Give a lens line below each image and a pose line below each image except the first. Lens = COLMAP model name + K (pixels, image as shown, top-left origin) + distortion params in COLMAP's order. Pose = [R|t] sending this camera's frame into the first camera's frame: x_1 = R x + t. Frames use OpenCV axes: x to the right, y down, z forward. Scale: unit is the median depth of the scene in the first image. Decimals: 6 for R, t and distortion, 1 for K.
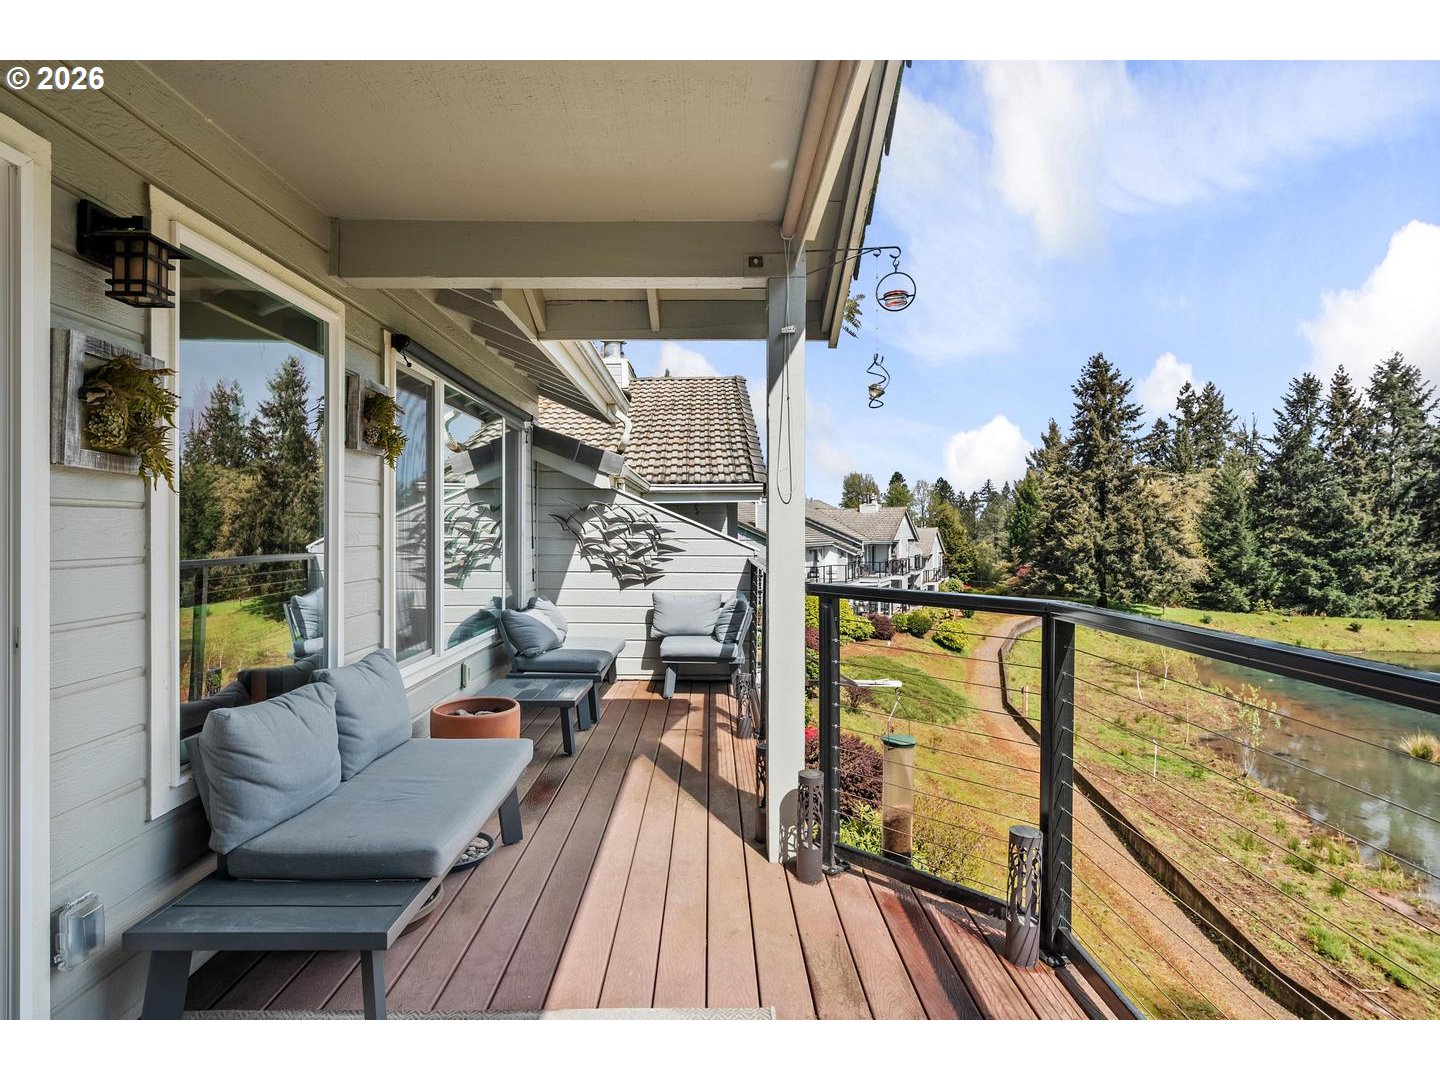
lens RADIAL K [[766.7, 0, 711.6], [0, 766.7, 535.8], [0, 0, 1]] dist [-0.005915, 0.001256]
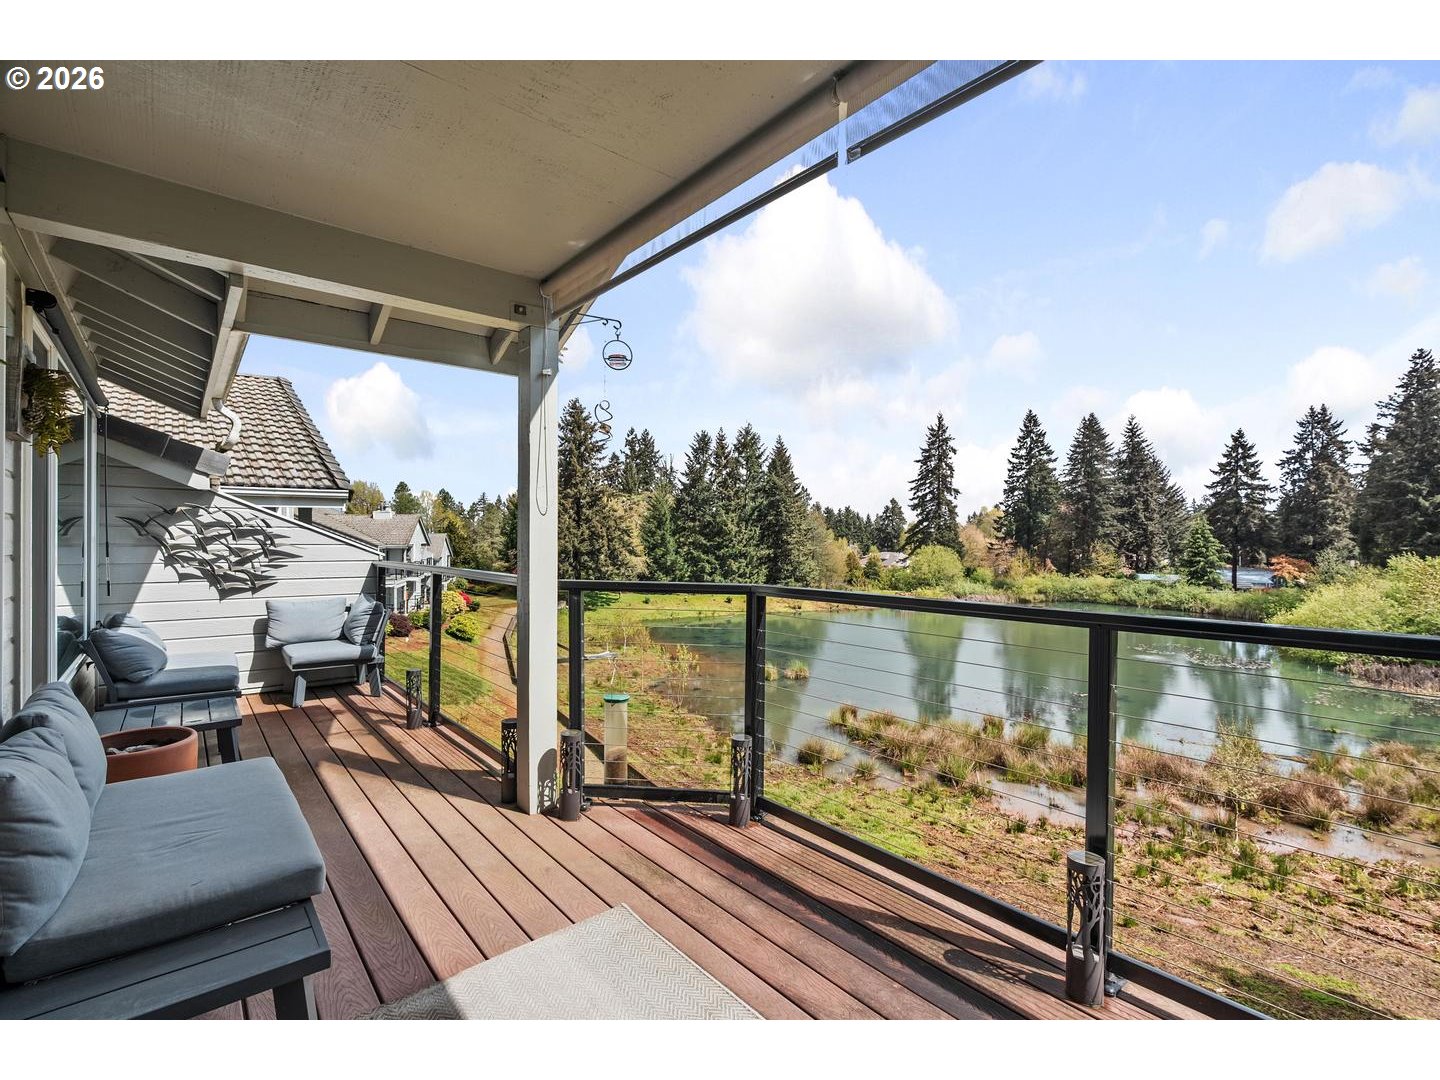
lens RADIAL K [[656.5, 0, 715.4], [0, 656.5, 543.4], [0, 0, 1]] dist [-0.004482, 0.000231]
pose [[0.773221, -0.004032, 0.634123, -0.012287], [0.001244, 0.999988, 0.004841, -0.000063], [-0.634135, -0.002954, 0.773217, 0.000941]]
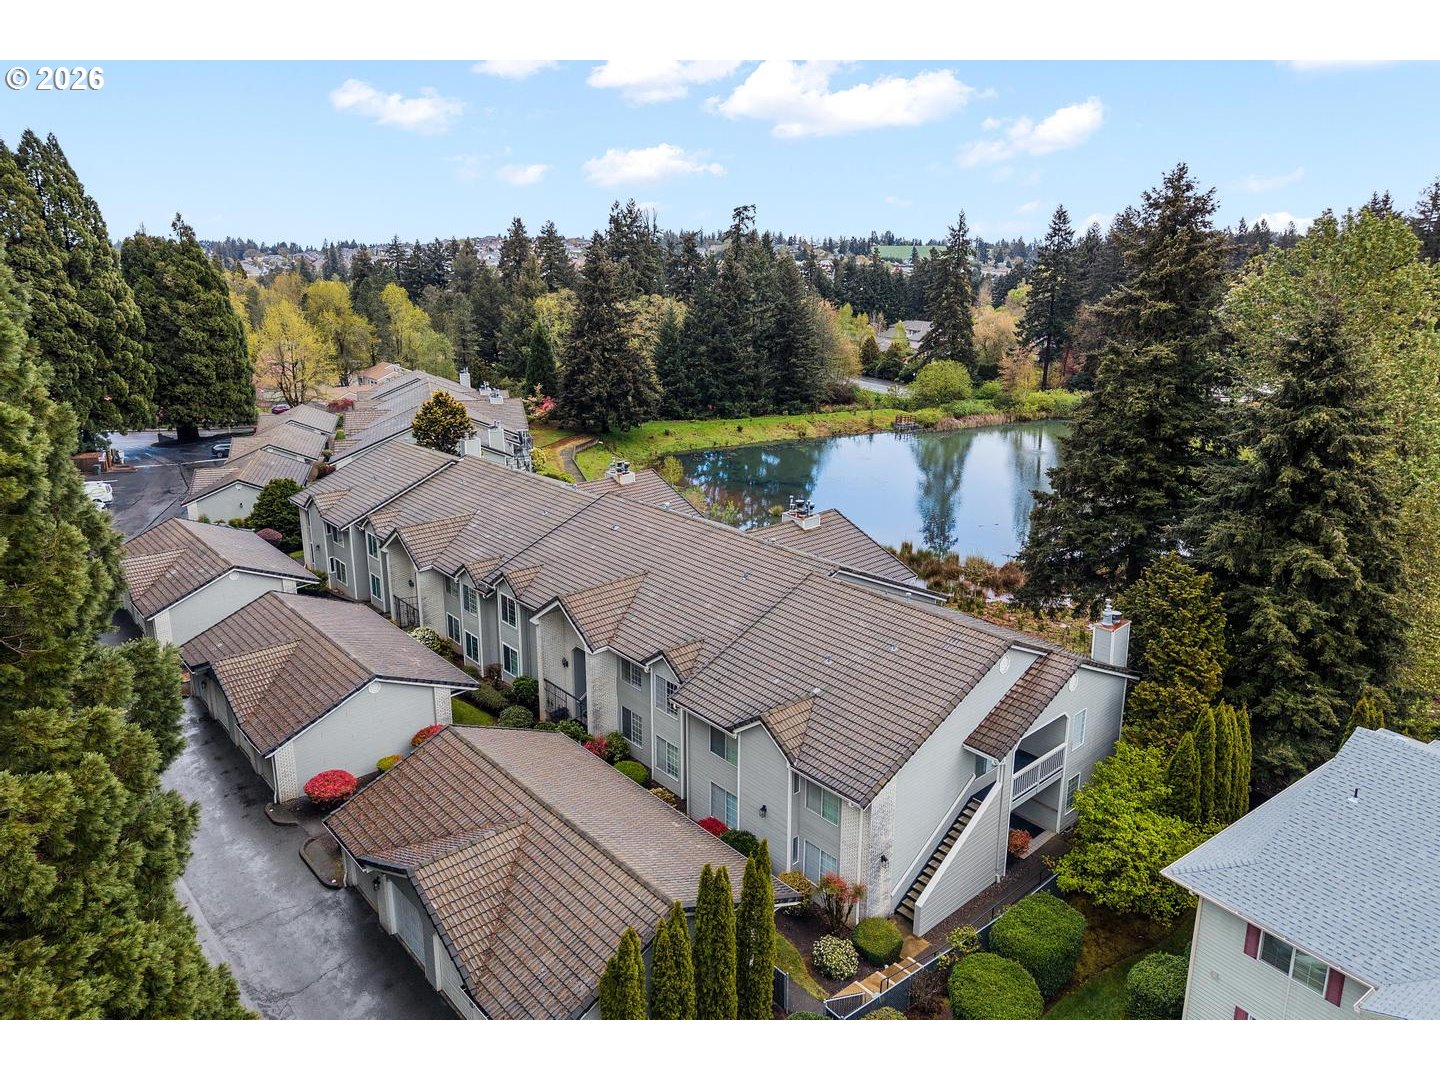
lens RADIAL K [[942.9, 0, 720.0], [0, 942.9, 540.0], [0, 0, 1]] dist [0.008444, 0.002522]
pose [[0.754482, -0.189933, 0.628237, -0.540634], [0.004268, 0.958611, 0.284688, -0.239473], [-0.656307, -0.212111, 0.724065, -0.524006]]
